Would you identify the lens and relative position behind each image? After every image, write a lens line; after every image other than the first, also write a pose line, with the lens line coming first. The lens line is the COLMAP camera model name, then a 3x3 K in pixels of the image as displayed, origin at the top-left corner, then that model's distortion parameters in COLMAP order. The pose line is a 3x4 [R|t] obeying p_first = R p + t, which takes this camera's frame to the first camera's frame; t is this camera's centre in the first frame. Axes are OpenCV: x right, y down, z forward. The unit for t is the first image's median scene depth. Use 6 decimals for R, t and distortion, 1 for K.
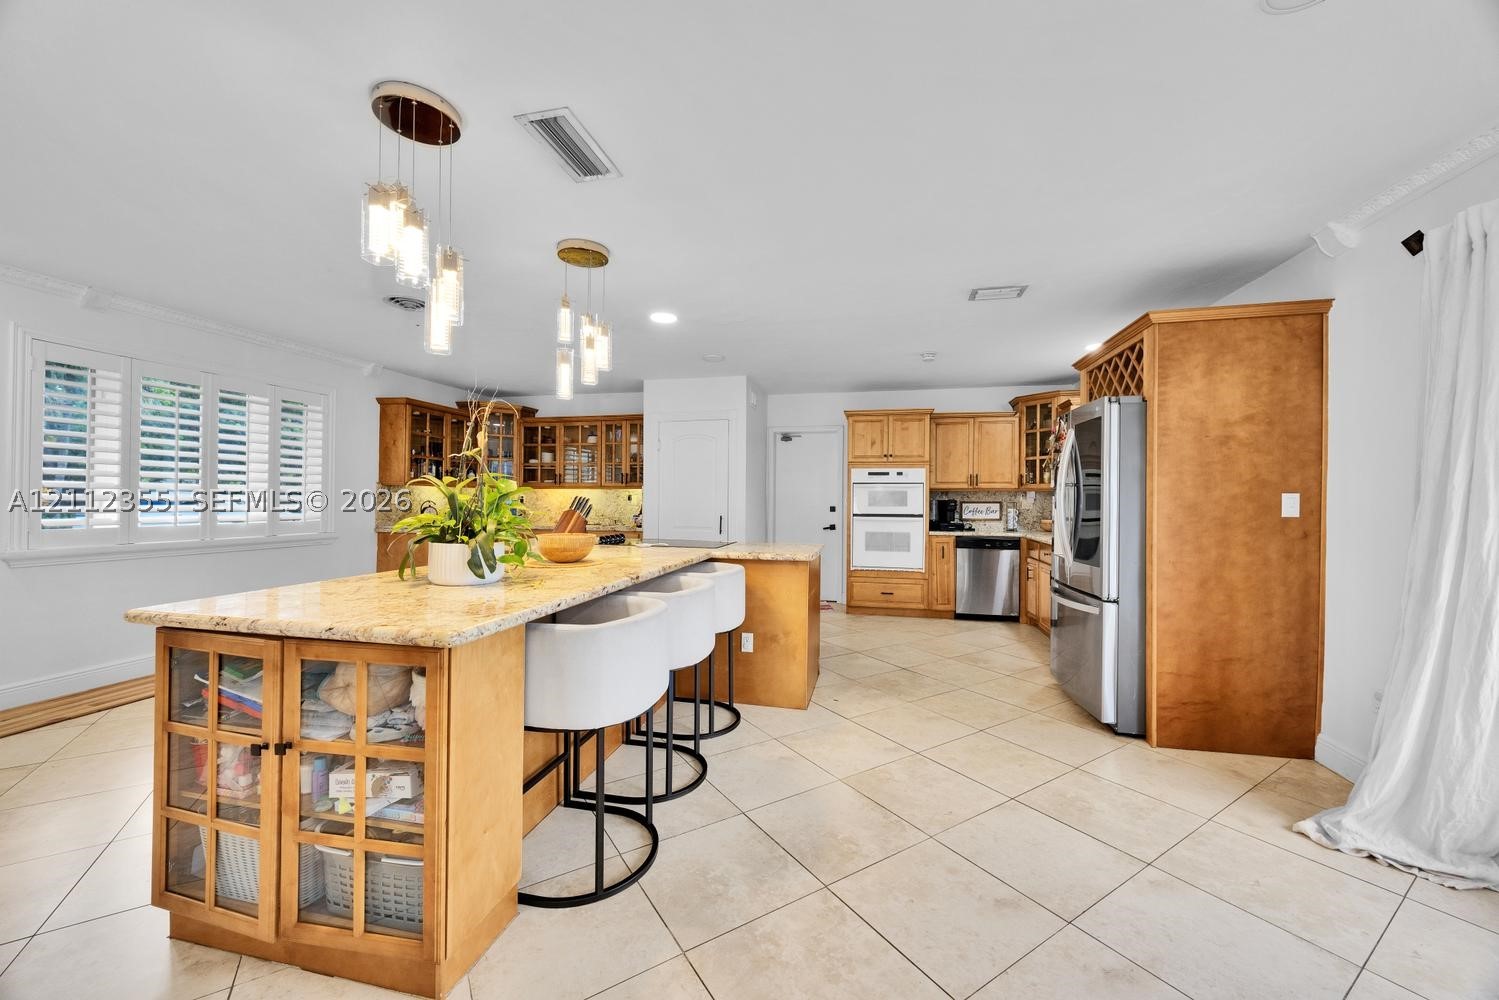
lens RADIAL K [[568.4, 0, 750.4], [0, 568.4, 496.1], [0, 0, 1]] dist [0.000164, -0.000752]
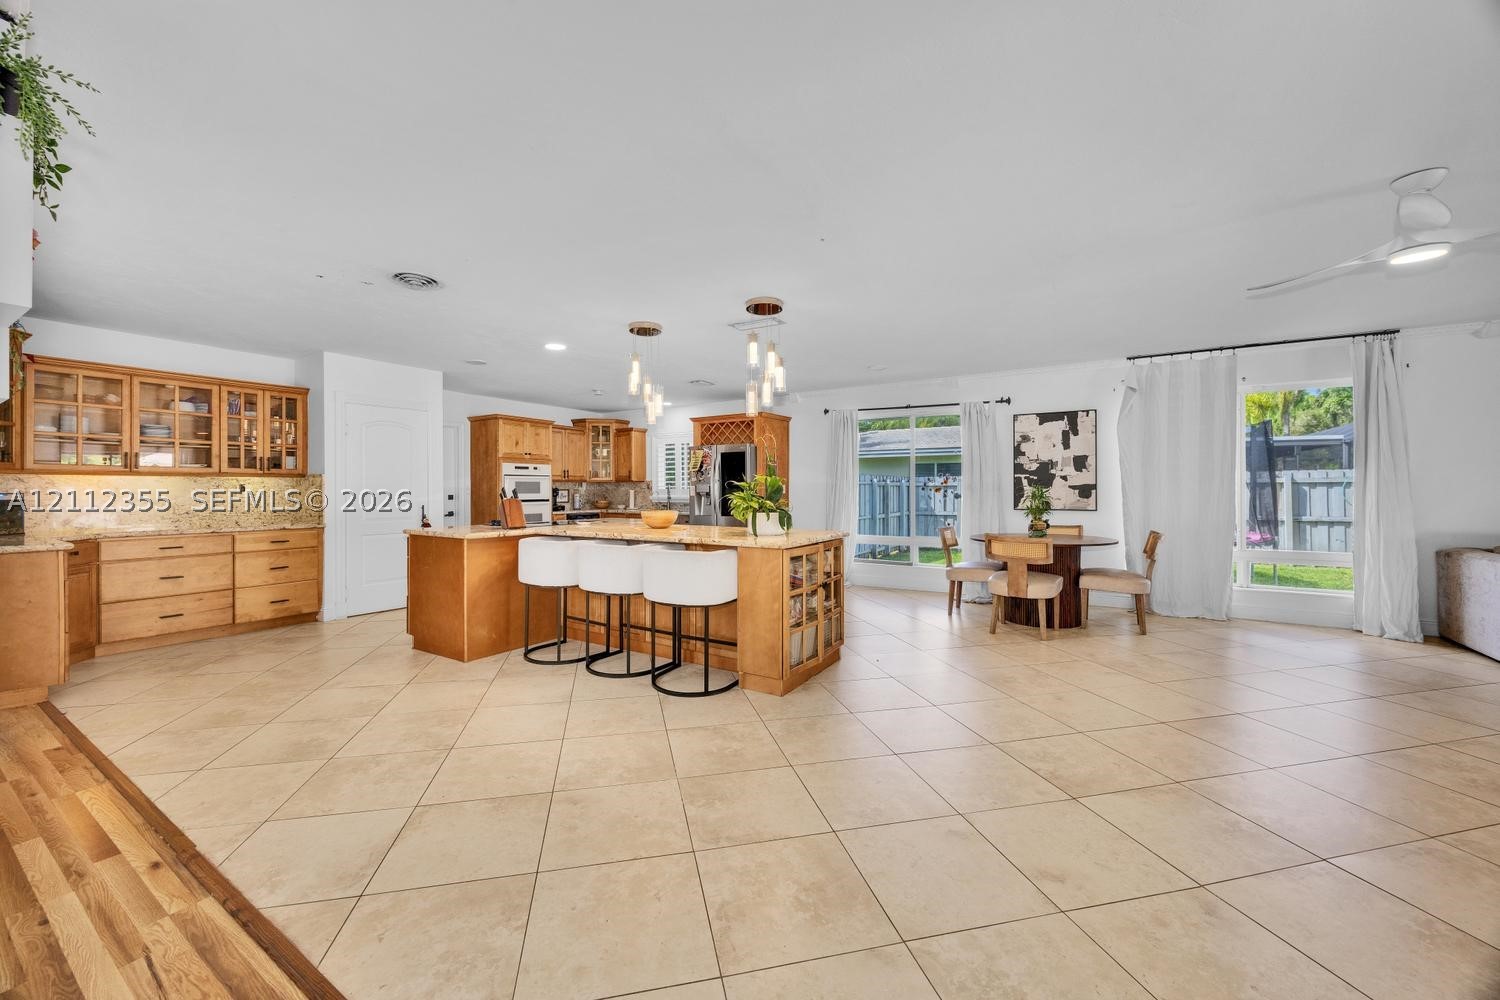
lens RADIAL K [[568.7, 0, 743.3], [0, 568.7, 494.7], [0, 0, 1]] dist [0.000164, -0.000752]
pose [[0.337221, -0.018408, 0.941246, -1.248056], [0.000104, 0.999810, 0.019516, -0.006853], [-0.941426, -0.006483, 0.337159, 0.173792]]
